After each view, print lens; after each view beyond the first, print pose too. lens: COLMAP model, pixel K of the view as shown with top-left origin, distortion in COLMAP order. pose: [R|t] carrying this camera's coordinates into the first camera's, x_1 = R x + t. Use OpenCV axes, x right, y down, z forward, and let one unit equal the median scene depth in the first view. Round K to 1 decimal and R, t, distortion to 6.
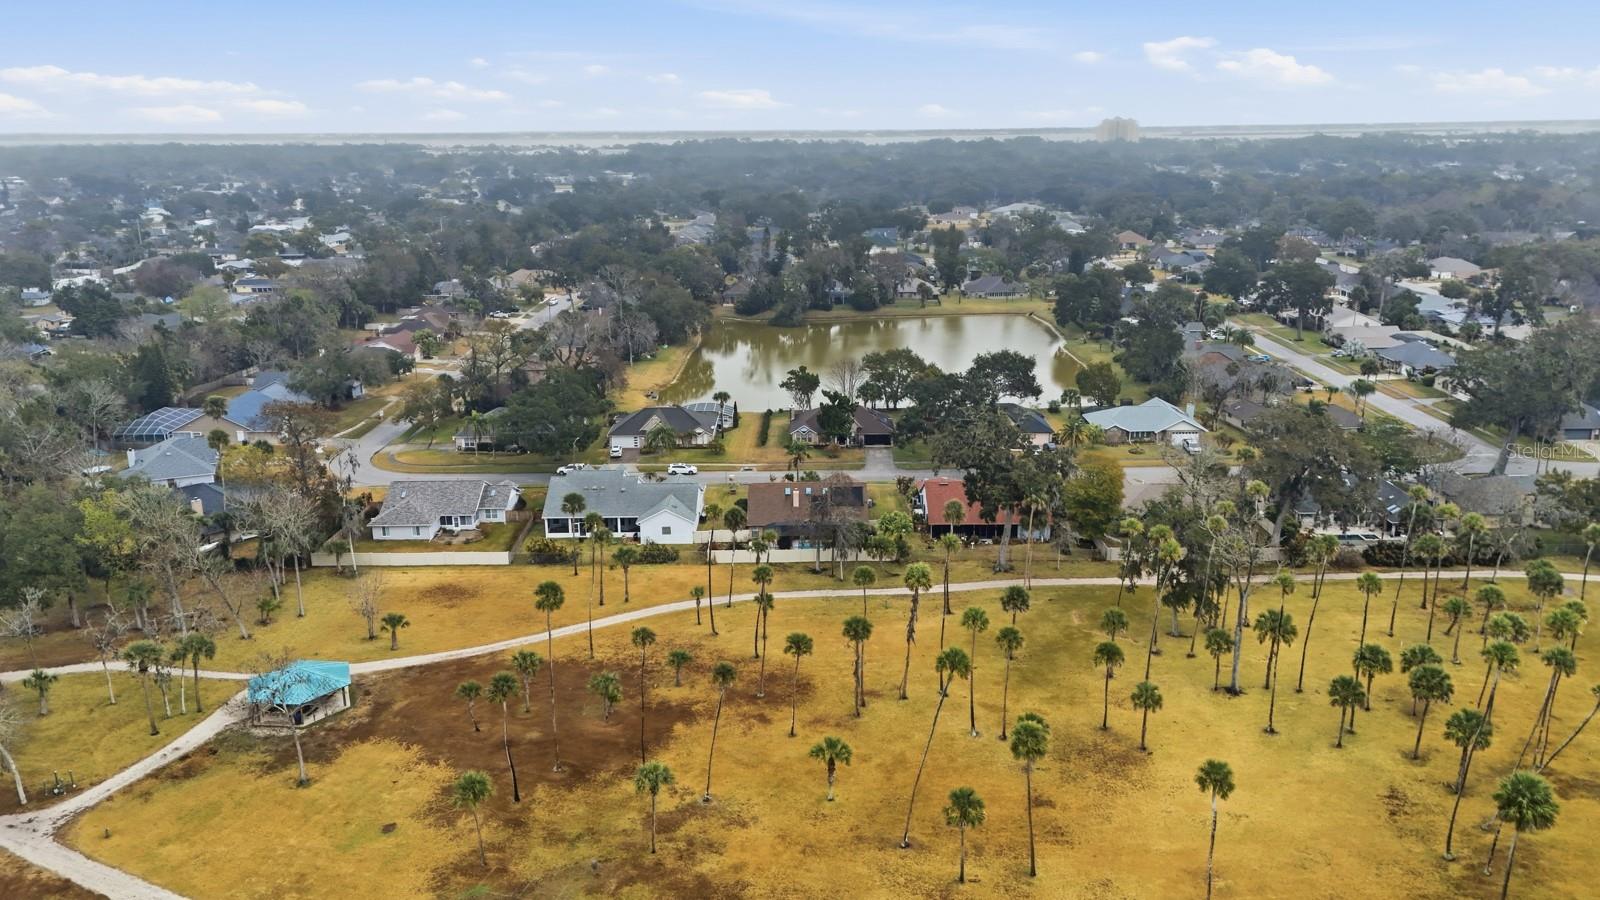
lens RADIAL K [[1187.0, 0, 800.0], [0, 1187.0, 450.0], [0, 0, 1]] dist [0.029629, -0.007284]
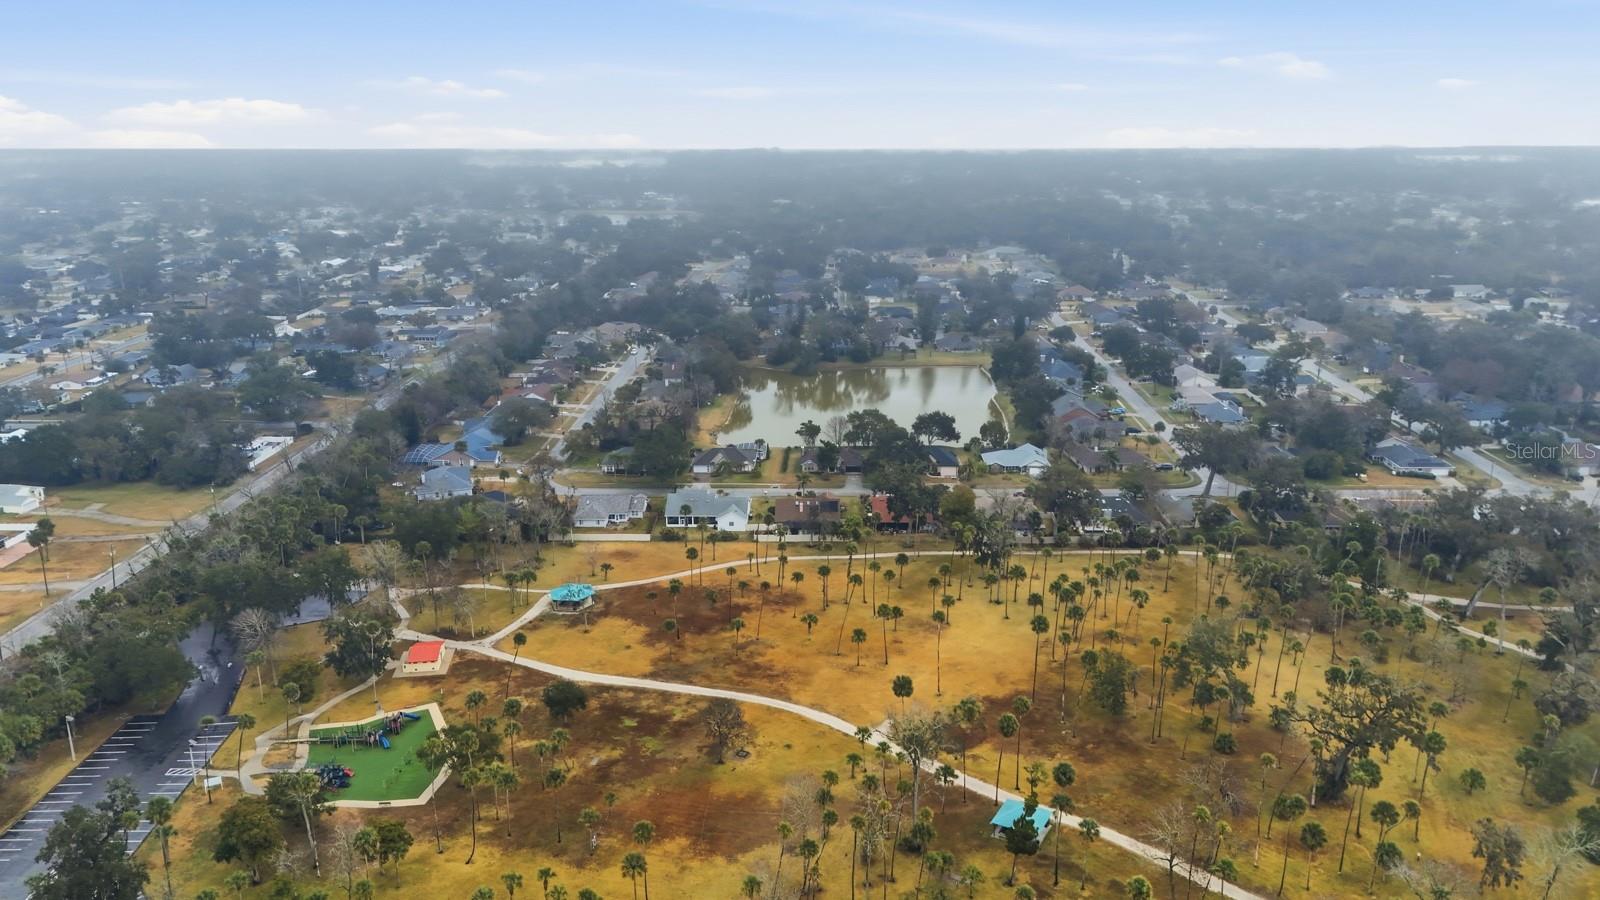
lens RADIAL K [[1187.0, 0, 800.0], [0, 1187.0, 450.0], [0, 0, 1]] dist [0.029629, -0.007284]
pose [[0.999716, 0.010104, -0.021568, 0.033559], [-0.009807, 0.999856, 0.013866, -0.073964], [0.021705, -0.013651, 0.999671, -0.848086]]
